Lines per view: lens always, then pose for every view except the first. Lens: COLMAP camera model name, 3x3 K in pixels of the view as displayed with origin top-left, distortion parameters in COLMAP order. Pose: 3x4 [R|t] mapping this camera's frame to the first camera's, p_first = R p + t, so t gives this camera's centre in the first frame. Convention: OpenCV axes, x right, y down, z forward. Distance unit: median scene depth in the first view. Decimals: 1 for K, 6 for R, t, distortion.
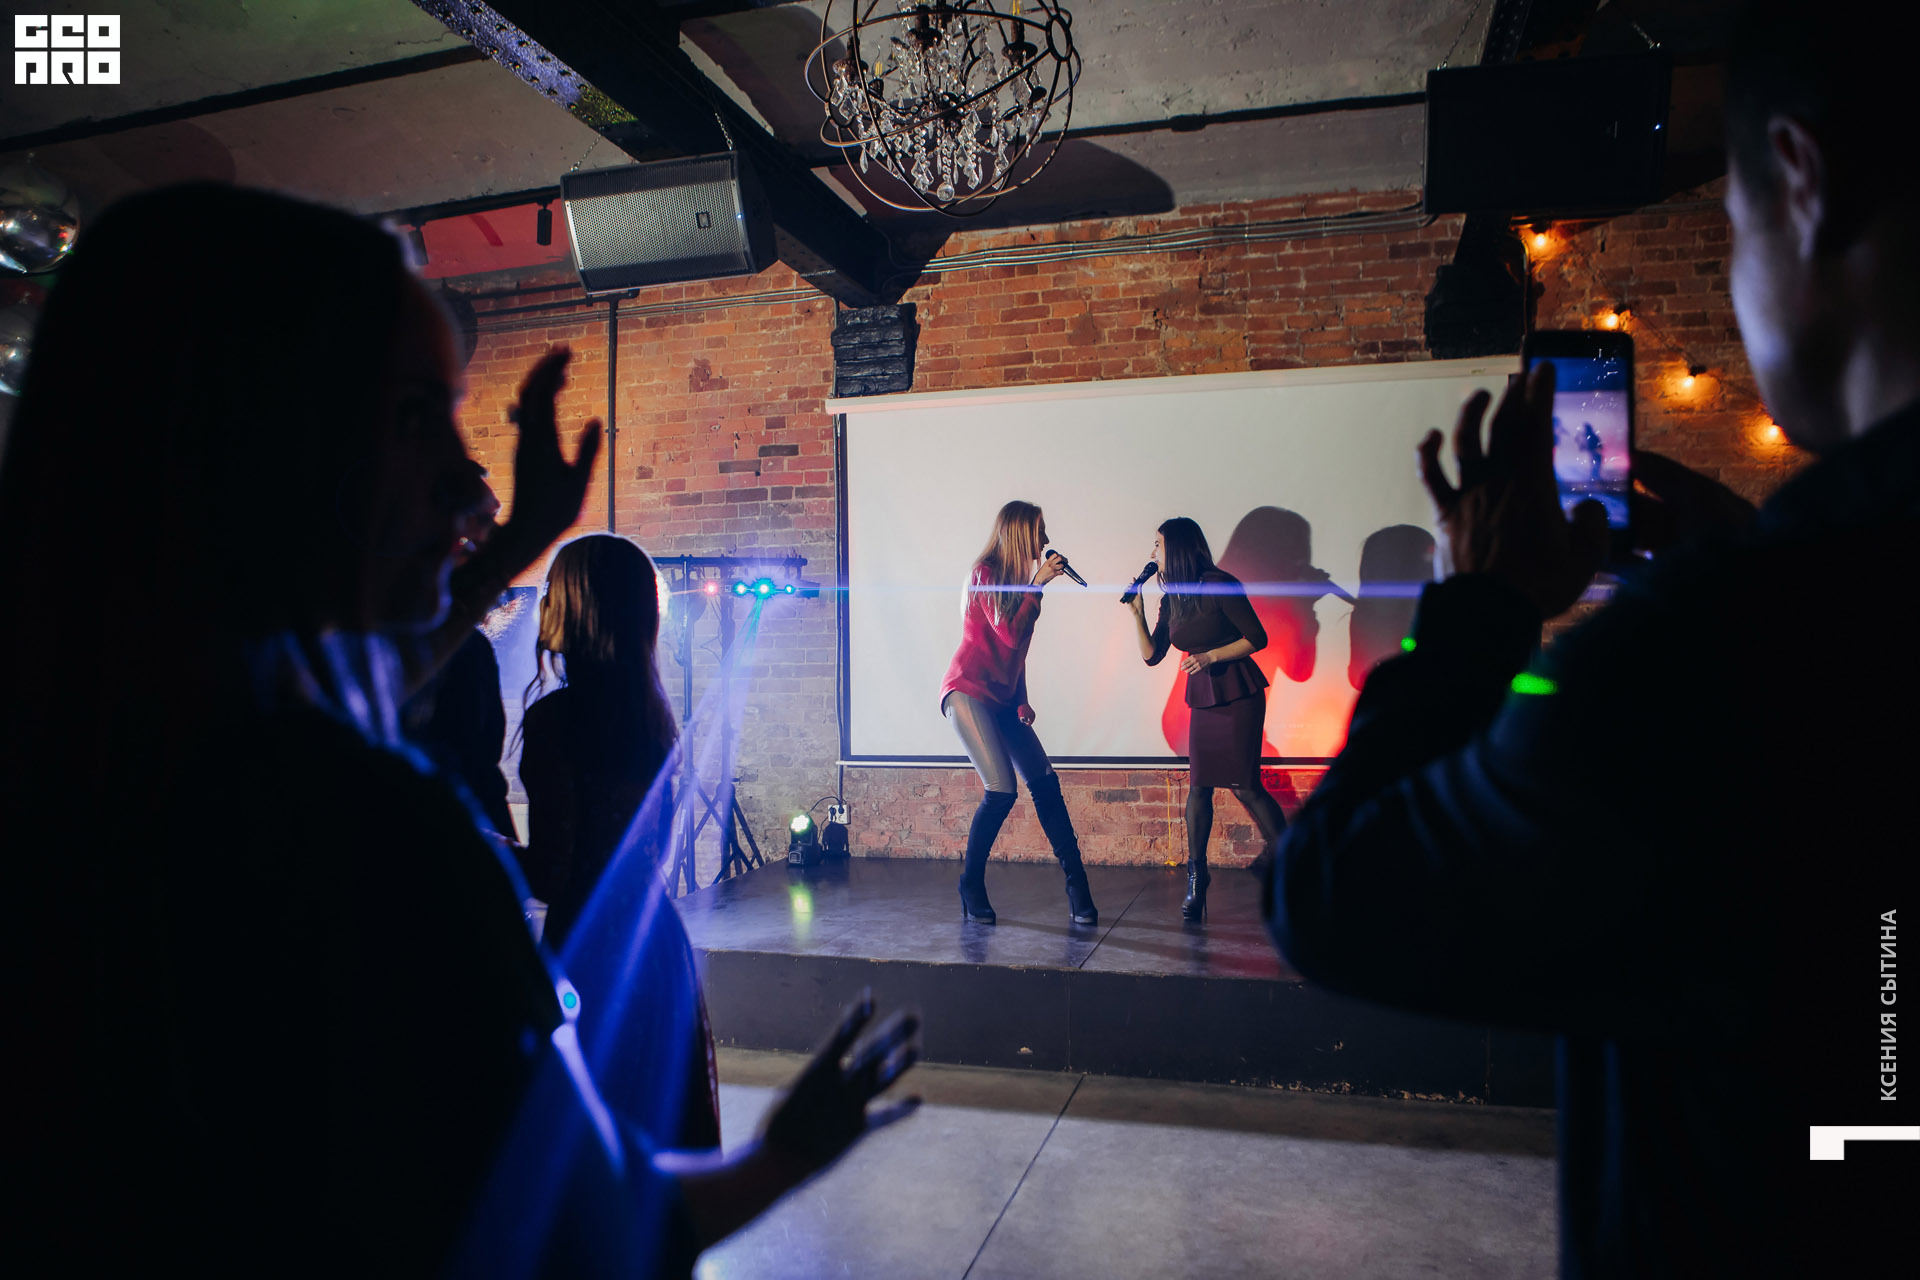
lens RADIAL K [[1295.7, 0, 955.2], [0, 1295.7, 655.0], [0, 0, 1]] dist [-0.112769, 0.081984]
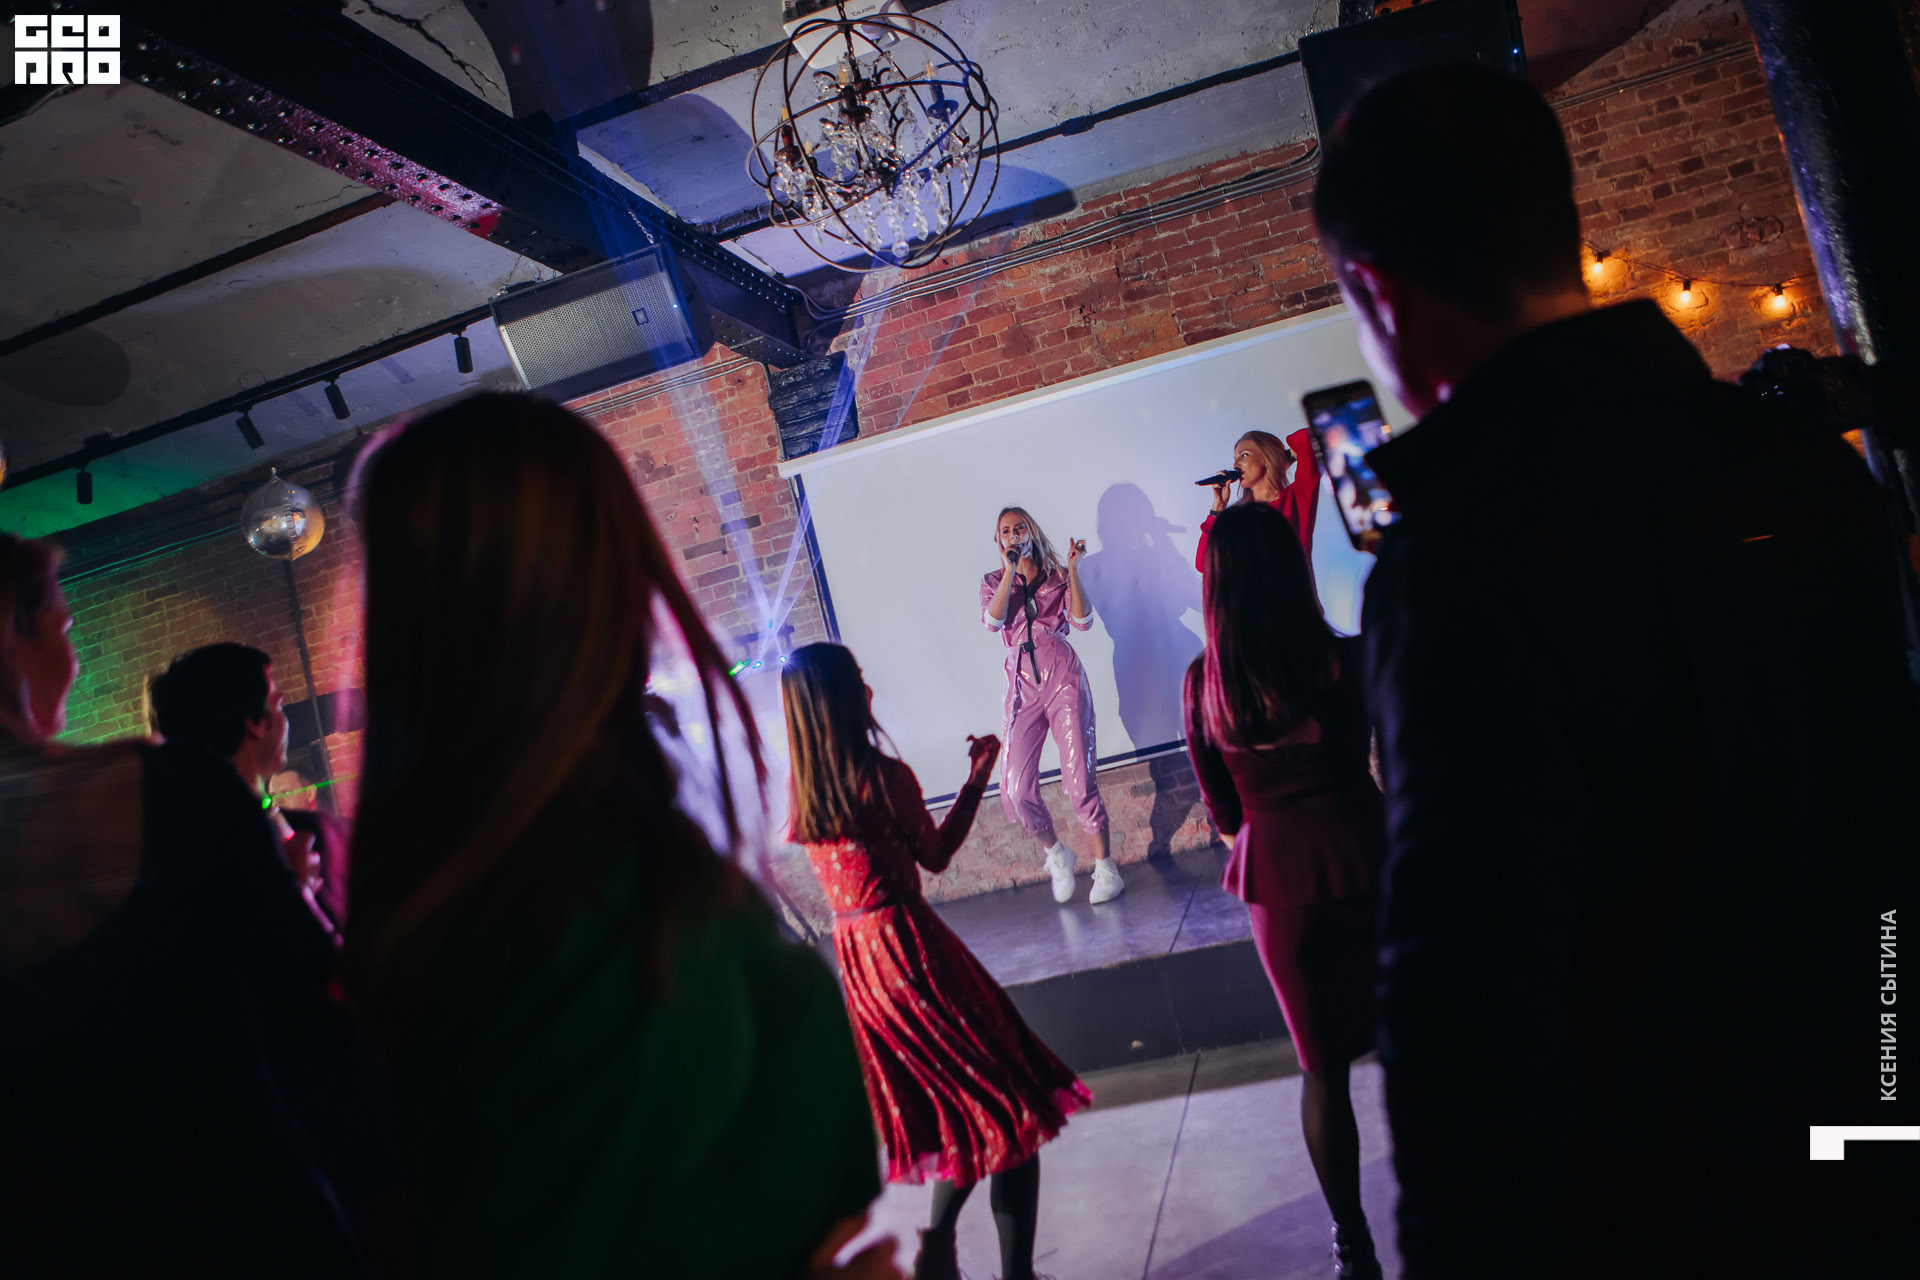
lens RADIAL K [[1370.9, 0, 1016.2], [0, 1370.9, 634.5], [0, 0, 1]] dist [-0.120156, 0.097775]
pose [[0.971791, -0.223671, 0.074793, -0.031752], [0.226435, 0.973544, -0.030665, 0.003099], [-0.065955, 0.046736, 0.996727, -0.053342]]
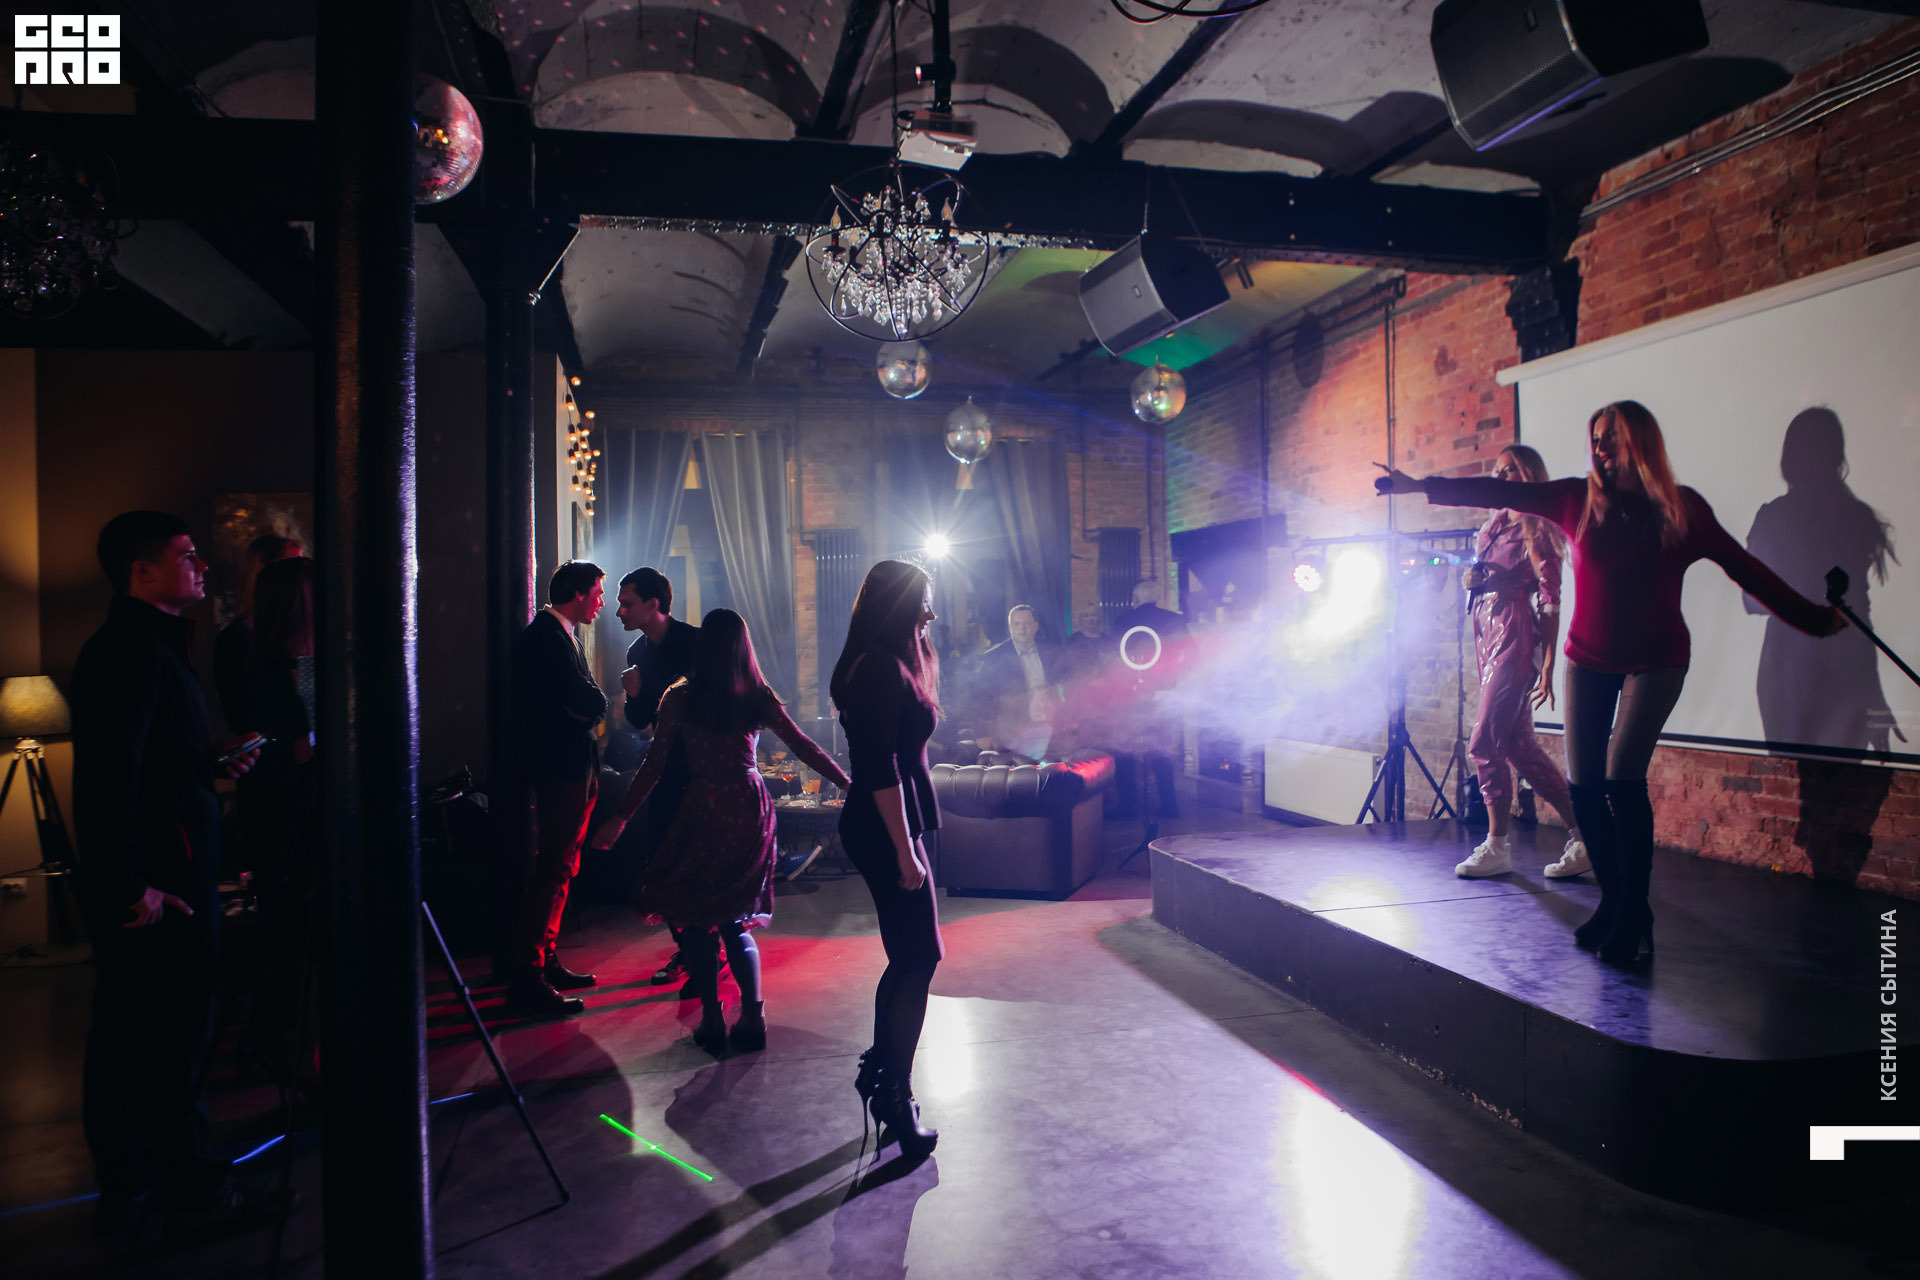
lens RADIAL K [[1370.9, 0, 1016.2], [0, 1370.9, 634.5], [0, 0, 1]] dist [-0.120156, 0.097775]
pose [[0.512347, 0.004411, -0.858767, 0.661400], [0.010507, 0.999880, 0.011404, -0.006779], [0.858714, -0.014866, 0.512239, 0.131522]]
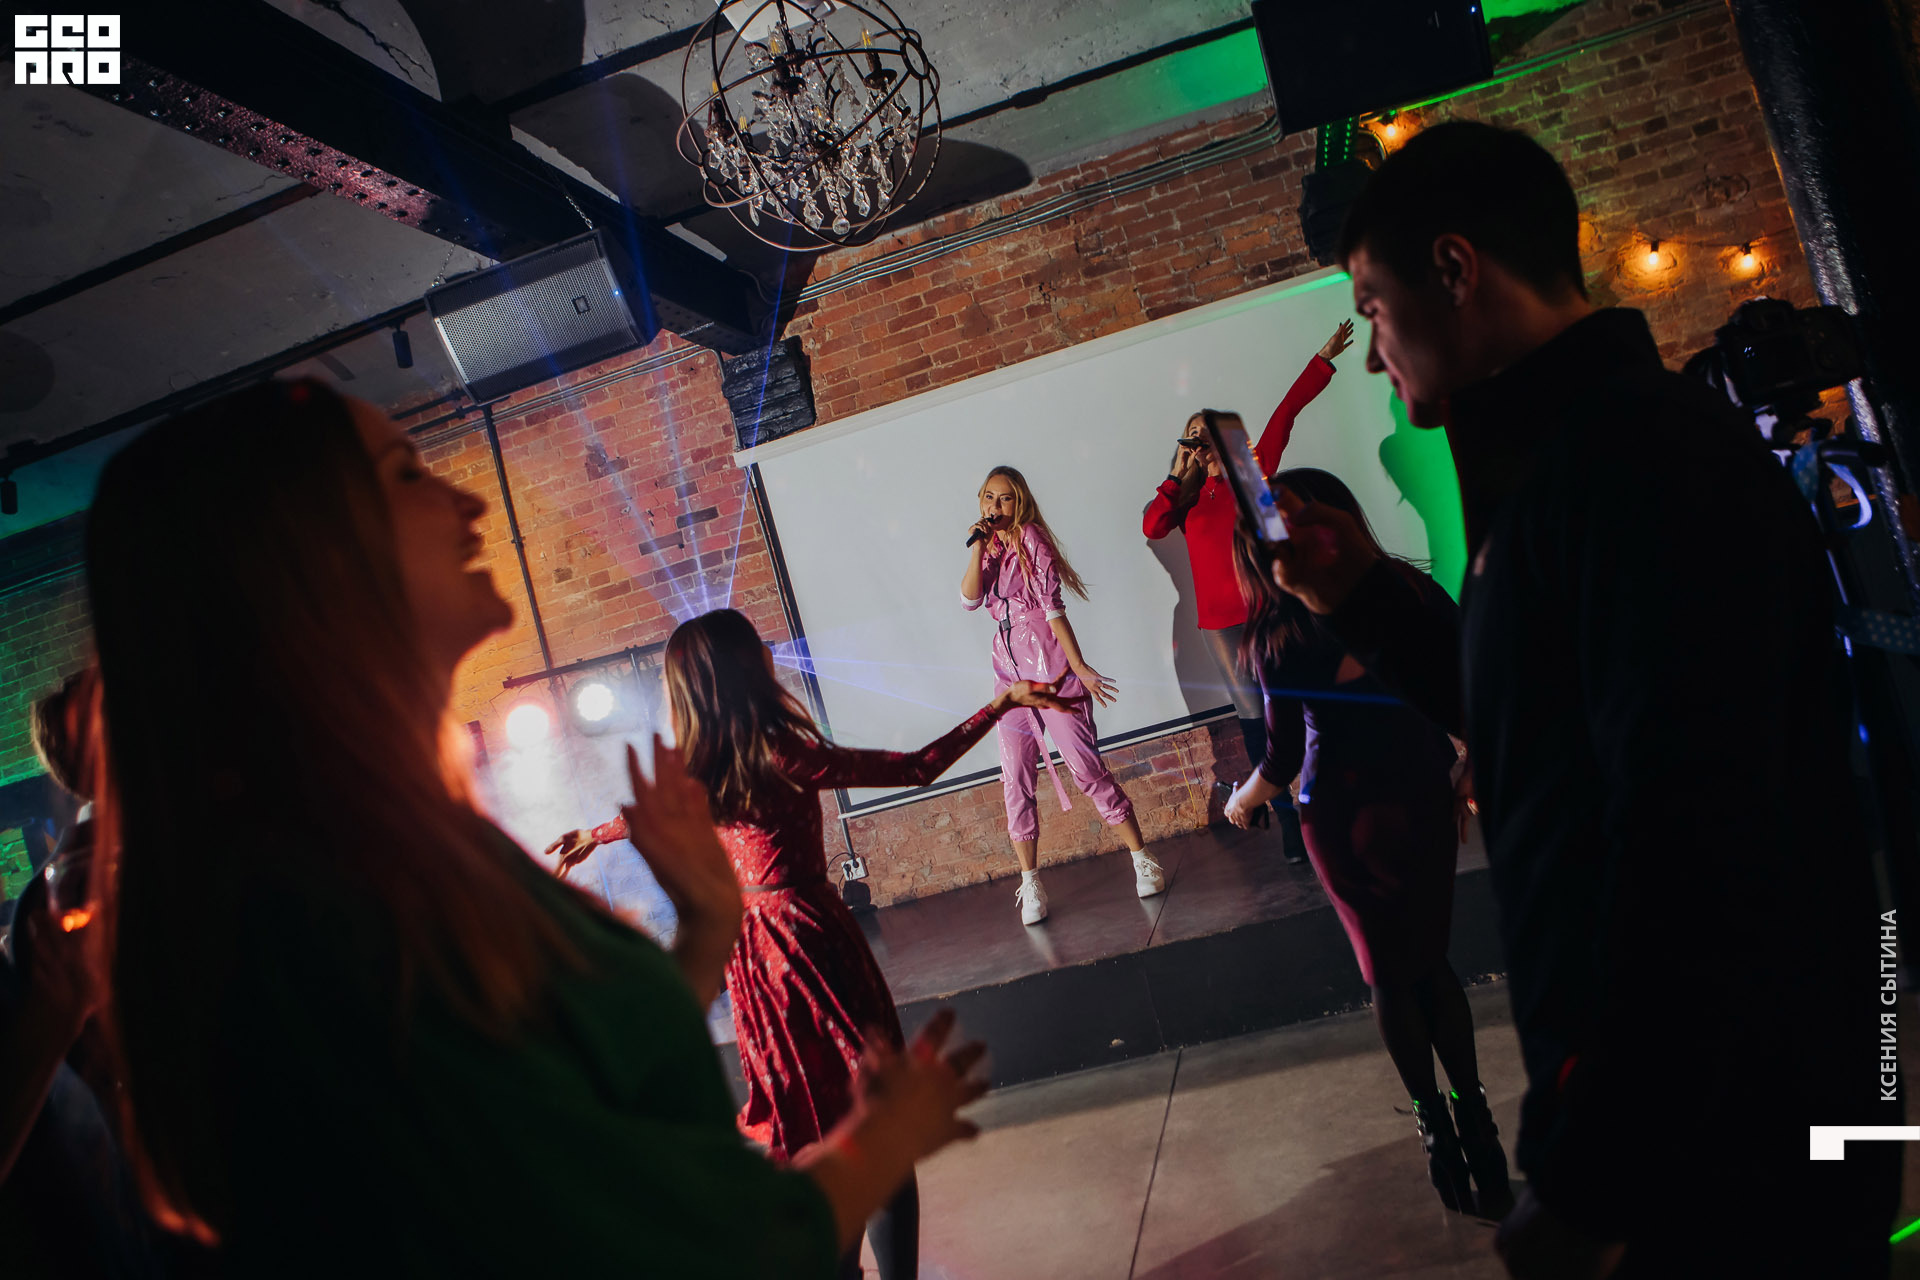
lens RADIAL K [[1387.1, 0, 1026.1], [0, 1387.1, 609.5], [0, 0, 1]] dist [-0.119321, 0.094775]
pose [[0.962637, -0.251639, 0.100035, -0.023434], [0.255838, 0.966209, -0.031419, 0.002693], [-0.088748, 0.055838, 0.994488, -0.038457]]
